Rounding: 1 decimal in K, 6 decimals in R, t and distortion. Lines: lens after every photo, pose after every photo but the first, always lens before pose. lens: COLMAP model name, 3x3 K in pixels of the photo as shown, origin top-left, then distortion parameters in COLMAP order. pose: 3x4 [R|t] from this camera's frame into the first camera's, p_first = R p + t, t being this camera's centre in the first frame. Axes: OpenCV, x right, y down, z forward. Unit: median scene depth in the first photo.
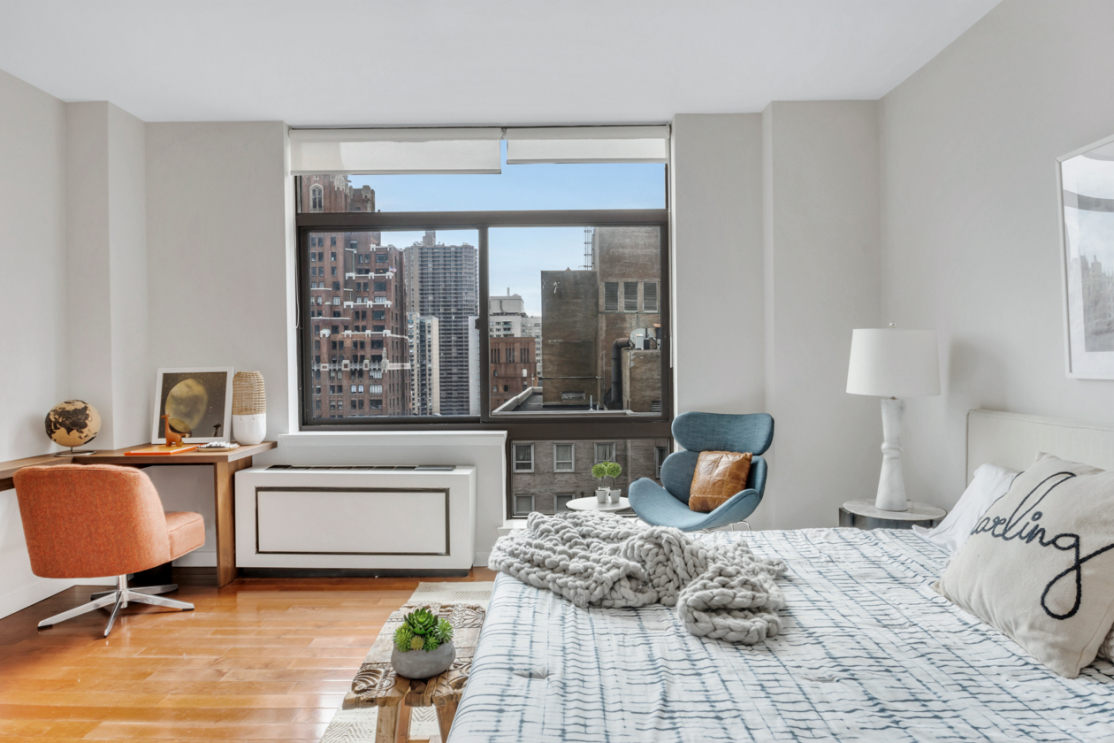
lens RADIAL K [[655.7, 0, 557.0], [0, 655.7, 371.5], [0, 0, 1]] dist [-0.020246, -0.000194]
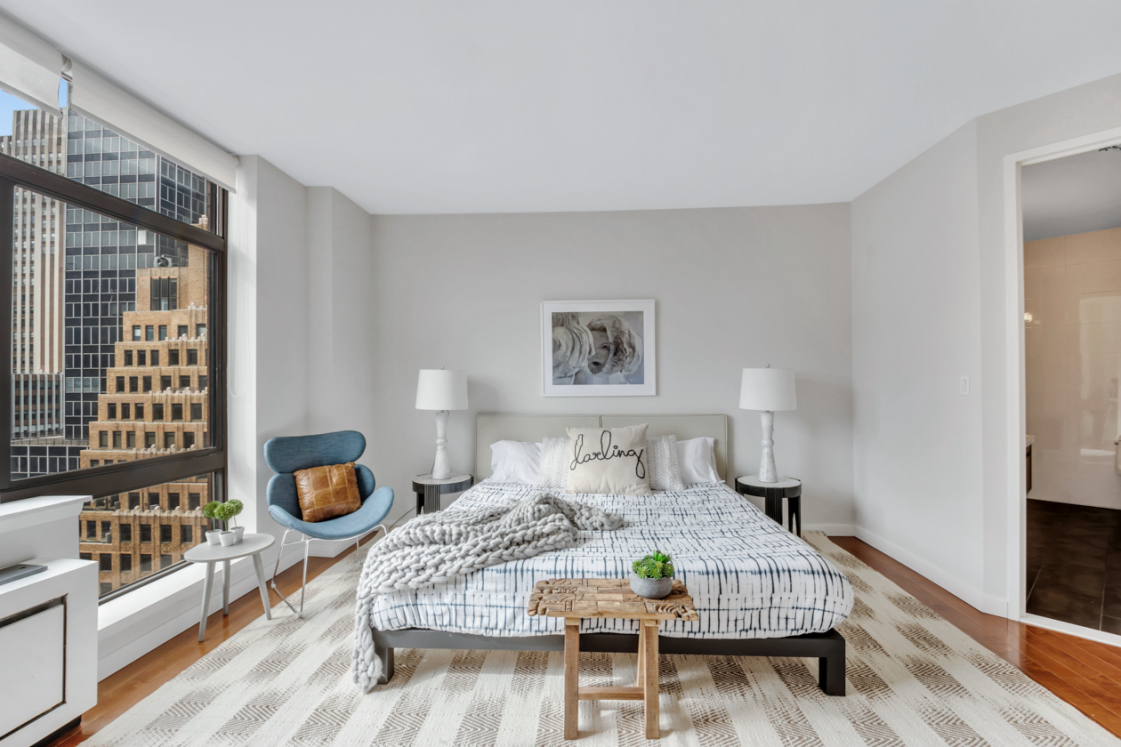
lens RADIAL K [[506.4, 0, 575.3], [0, 506.4, 375.1], [0, 0, 1]] dist [0.011503, -0.018115]
pose [[0.042076, 0.024144, 0.998823, -0.662358], [0.017258, 0.999541, -0.024888, -0.012400], [-0.998965, 0.018285, 0.041640, 0.521717]]
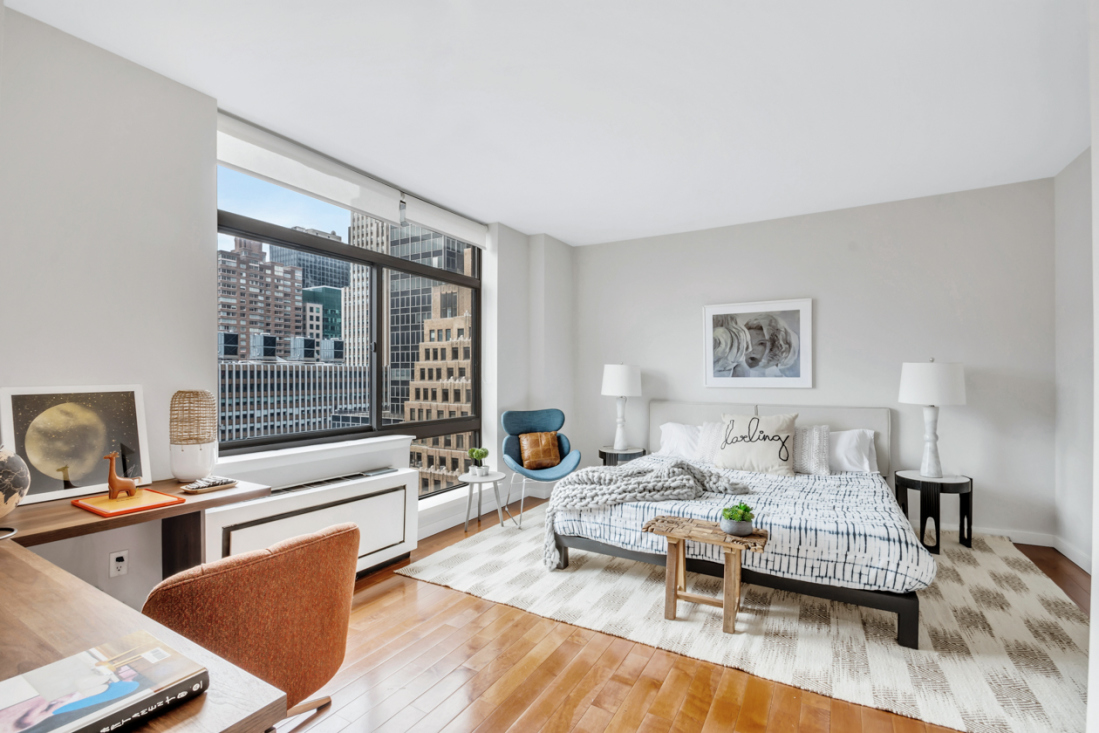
lens RADIAL K [[495.3, 0, 549.5], [0, 495.3, 366.5], [0, 0, 1]] dist [-0.000158, -0.000060]
pose [[0.500379, 0.024703, 0.865454, -0.870453], [0.004679, 0.999501, -0.031234, -0.009198], [-0.865794, 0.019678, 0.500014, 0.335817]]
